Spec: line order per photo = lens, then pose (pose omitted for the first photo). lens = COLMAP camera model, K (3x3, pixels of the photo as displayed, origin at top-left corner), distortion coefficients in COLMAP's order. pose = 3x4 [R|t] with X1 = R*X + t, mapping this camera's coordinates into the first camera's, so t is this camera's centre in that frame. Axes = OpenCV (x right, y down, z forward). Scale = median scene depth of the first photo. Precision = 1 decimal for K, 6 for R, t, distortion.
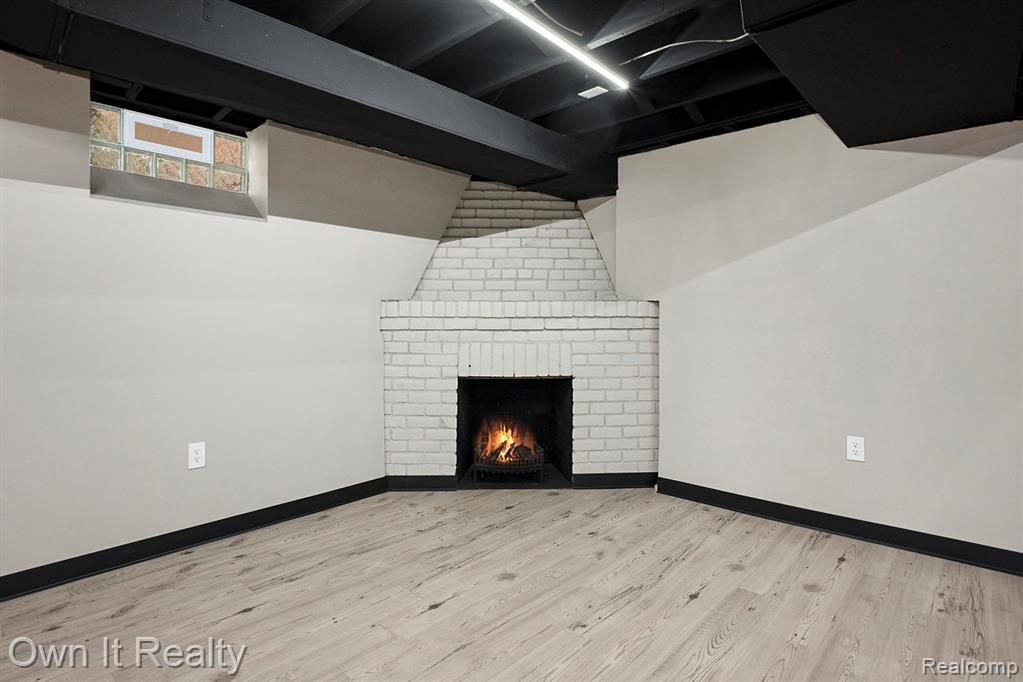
lens RADIAL K [[537.1, 0, 509.5], [0, 537.1, 324.3], [0, 0, 1]] dist [-0.000041, 0.000062]
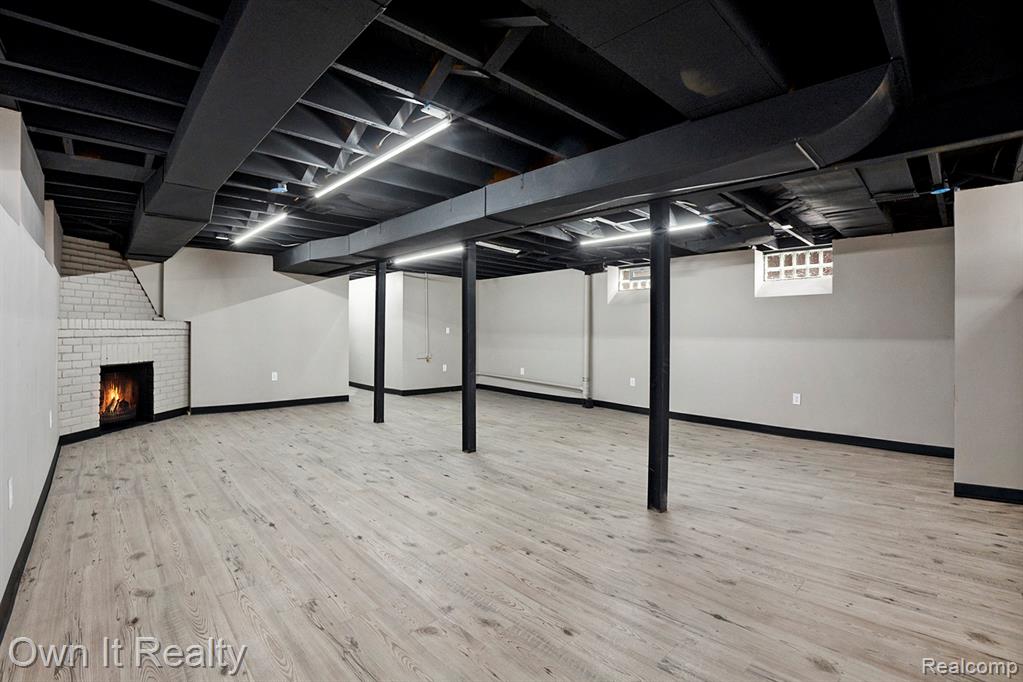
lens RADIAL K [[449.2, 0, 509.6], [0, 449.2, 331.3], [0, 0, 1]] dist [-0.037900, 0.000158]
pose [[0.062174, -0.003525, 0.998059, -1.303311], [0.002543, 0.999991, 0.003374, -0.007604], [-0.998062, 0.002329, 0.062182, -0.311999]]
